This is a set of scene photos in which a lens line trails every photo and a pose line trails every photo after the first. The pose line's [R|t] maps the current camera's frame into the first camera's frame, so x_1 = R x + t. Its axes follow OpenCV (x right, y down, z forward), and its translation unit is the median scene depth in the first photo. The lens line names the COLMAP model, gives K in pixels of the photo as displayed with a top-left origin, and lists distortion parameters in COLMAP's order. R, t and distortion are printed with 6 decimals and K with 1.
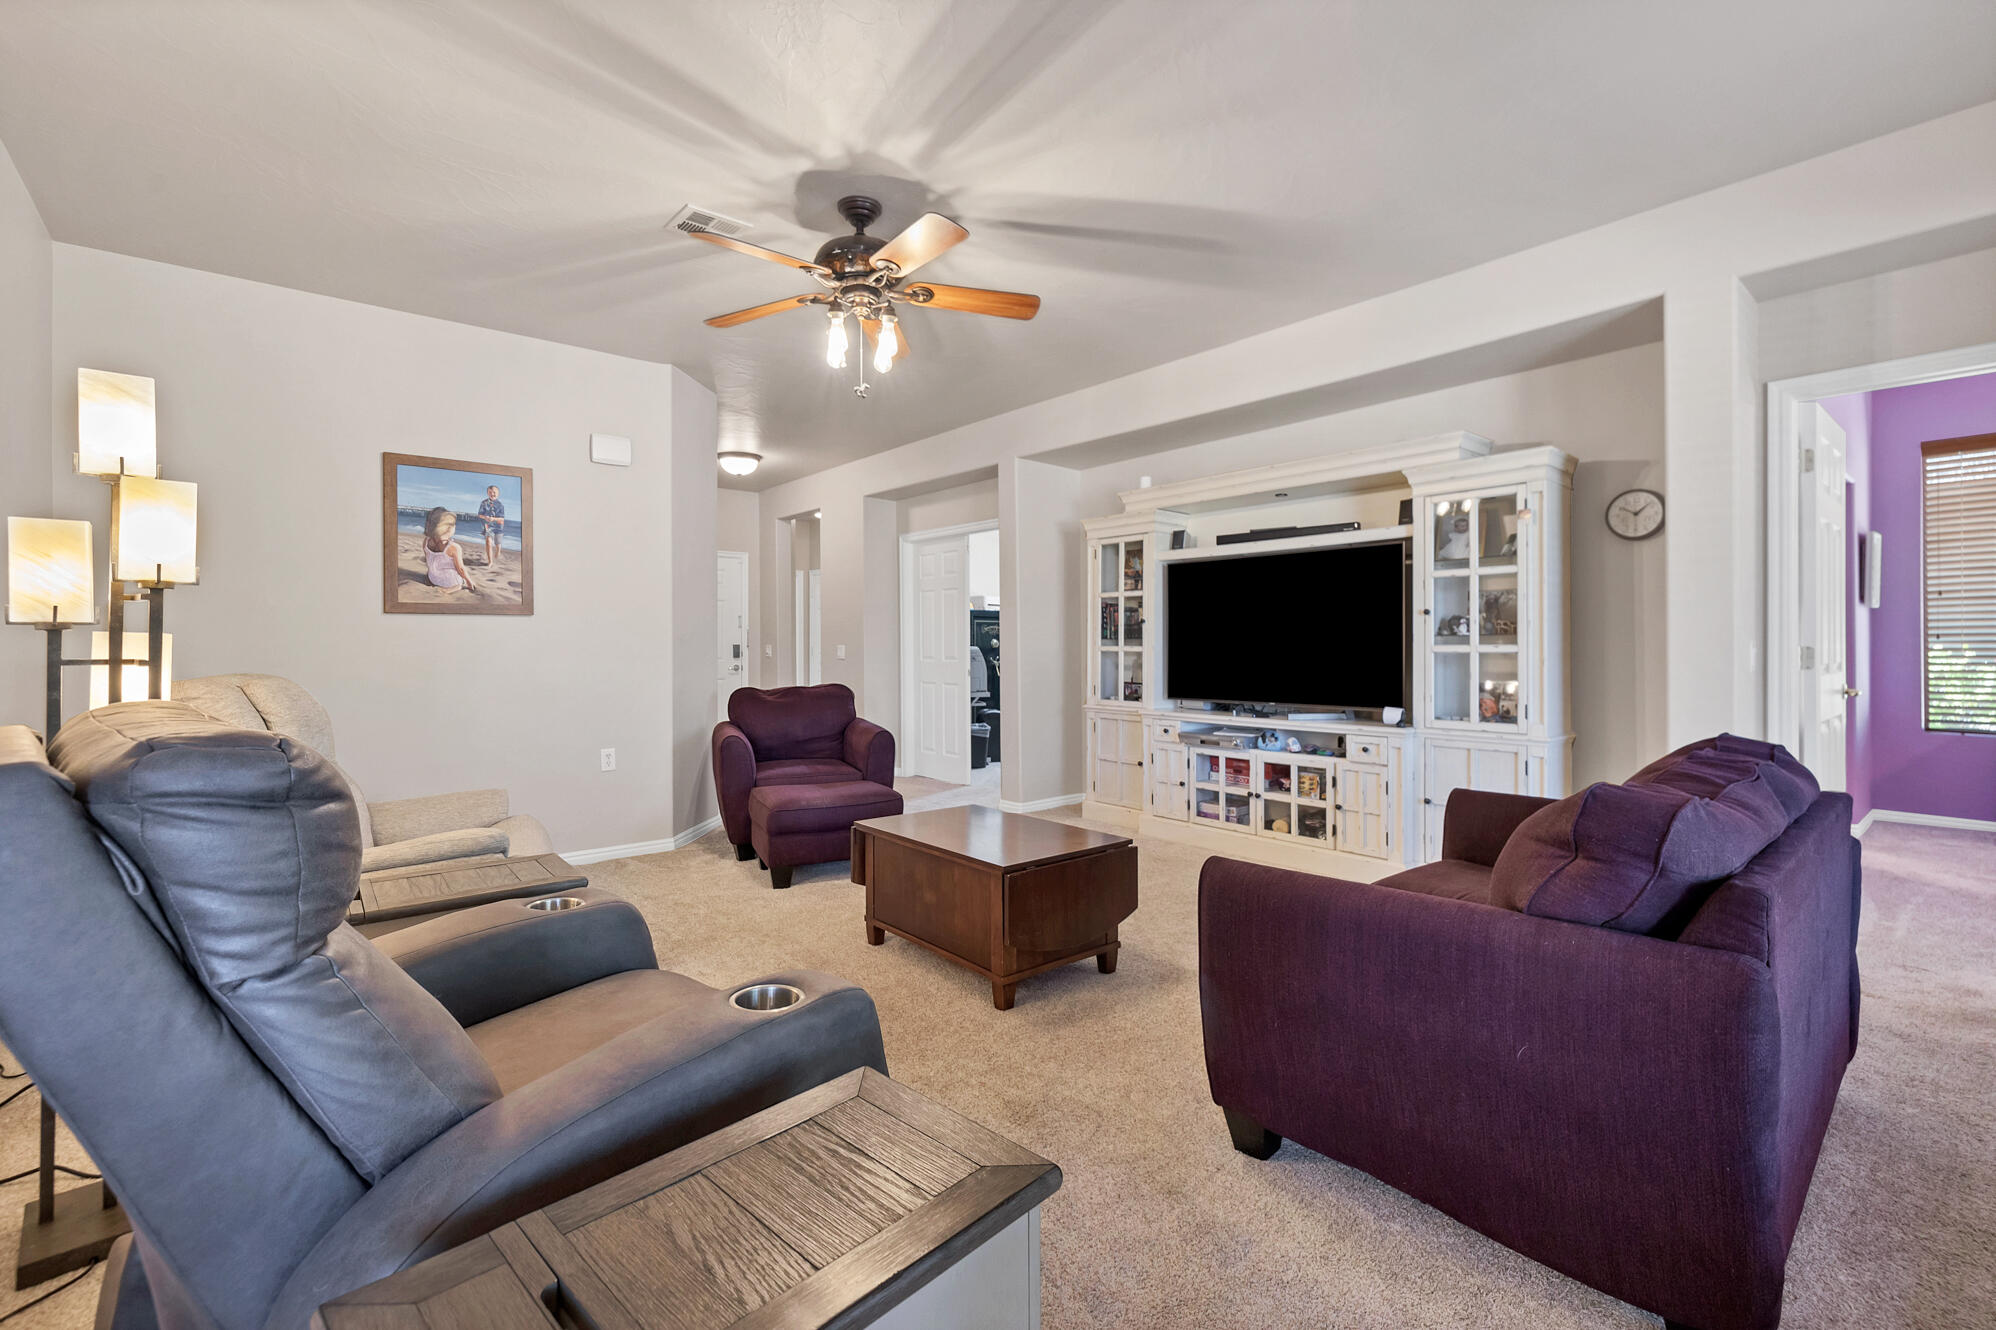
lens RADIAL K [[873.4, 0, 1018.6], [0, 873.4, 641.8], [0, 0, 1]] dist [0.005813, 0.000583]
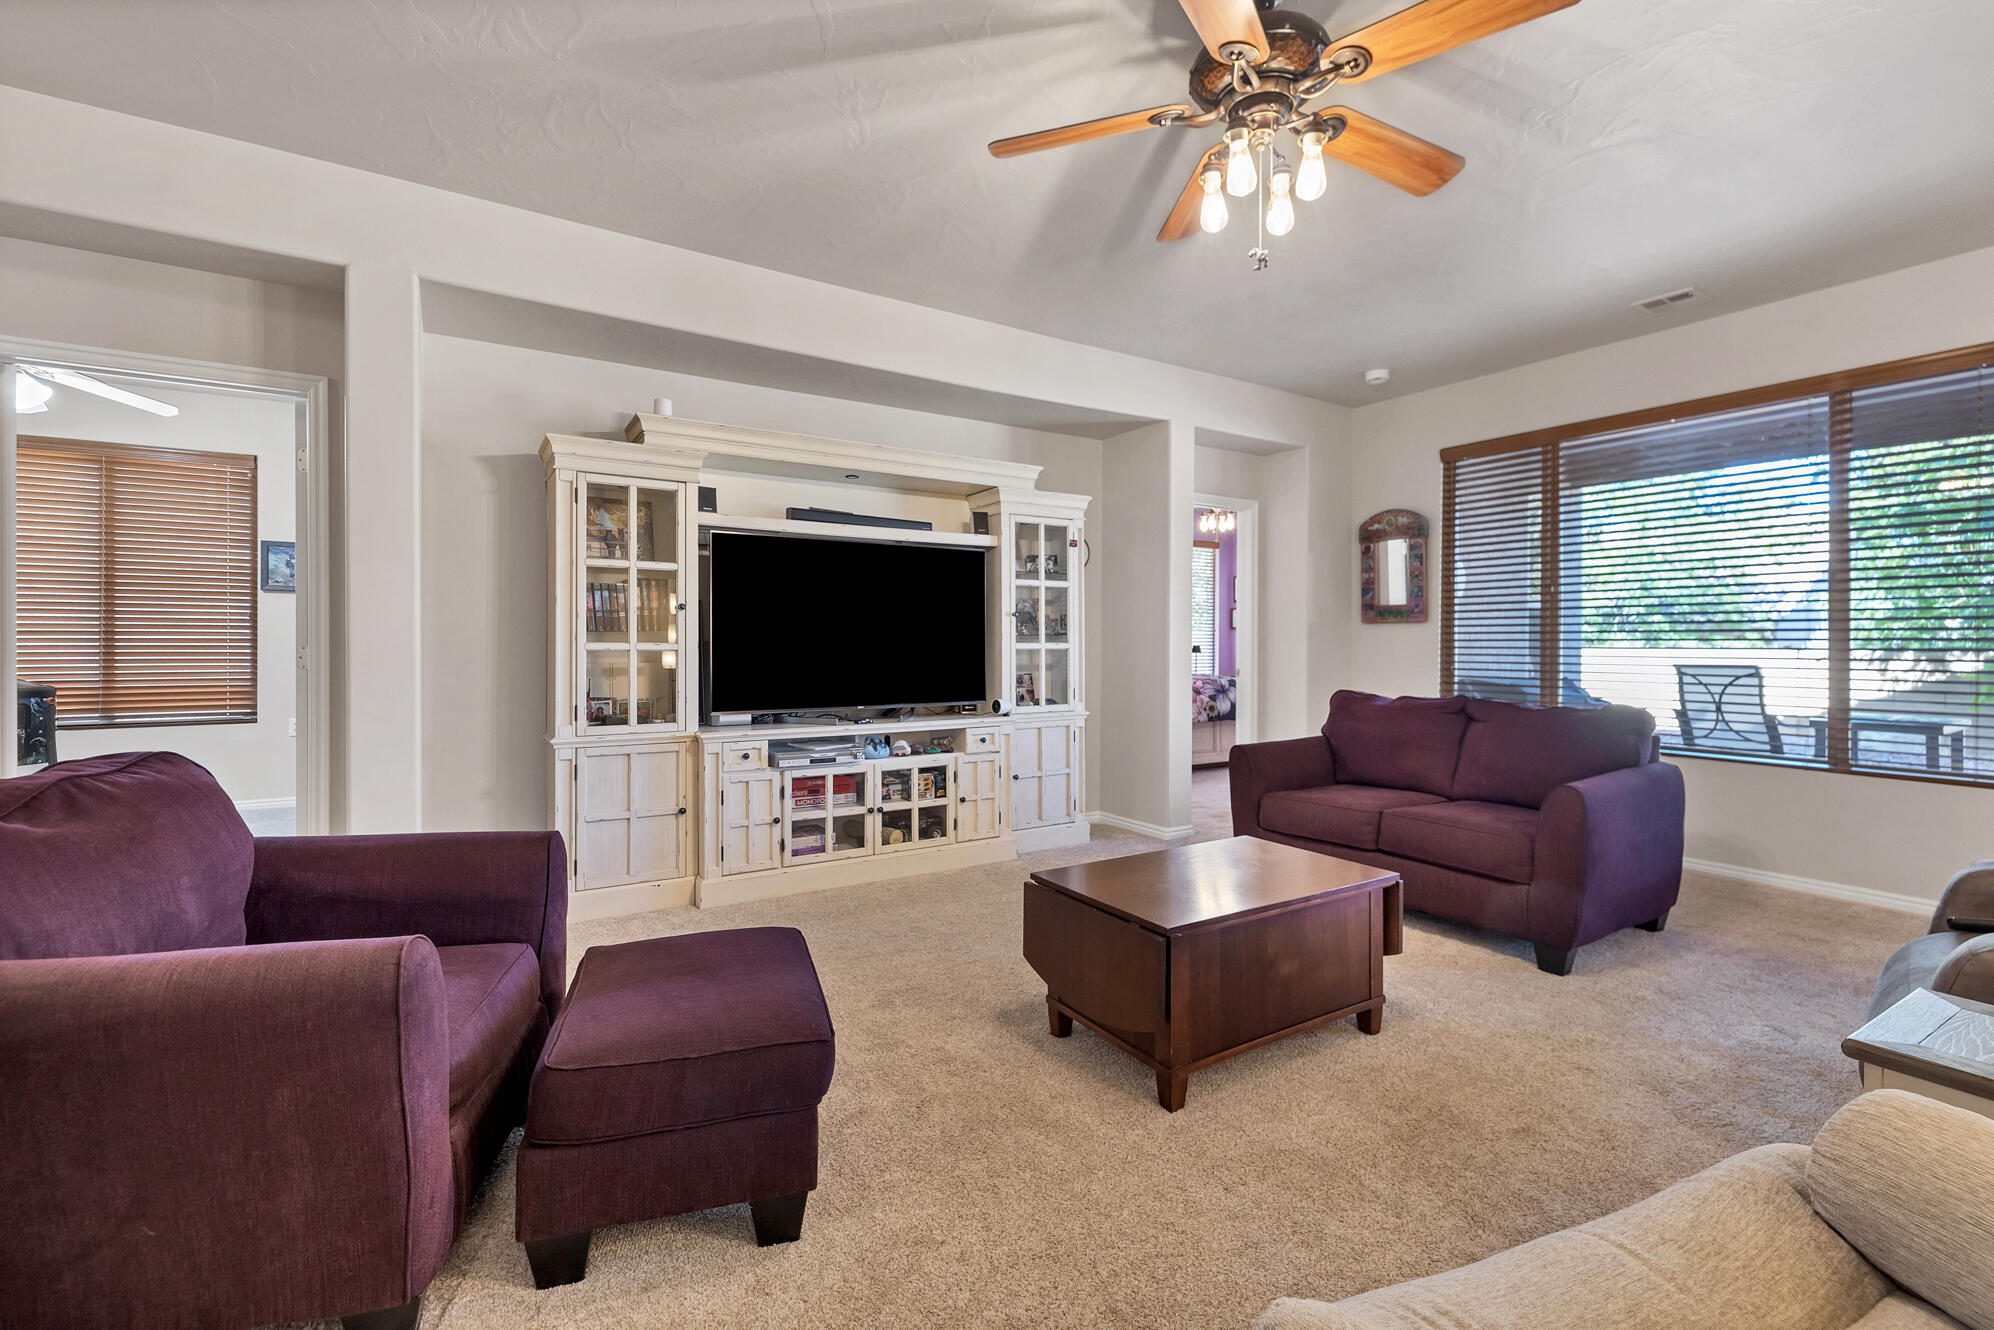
lens RADIAL K [[872.5, 0, 1017.6], [0, 872.5, 641.8], [0, 0, 1]] dist [0.005813, 0.000583]
pose [[0.153532, 0.002510, 0.988140, -0.587740], [-0.003222, 0.999993, -0.002040, 0.004747], [-0.988138, -0.002870, 0.153539, 0.718163]]
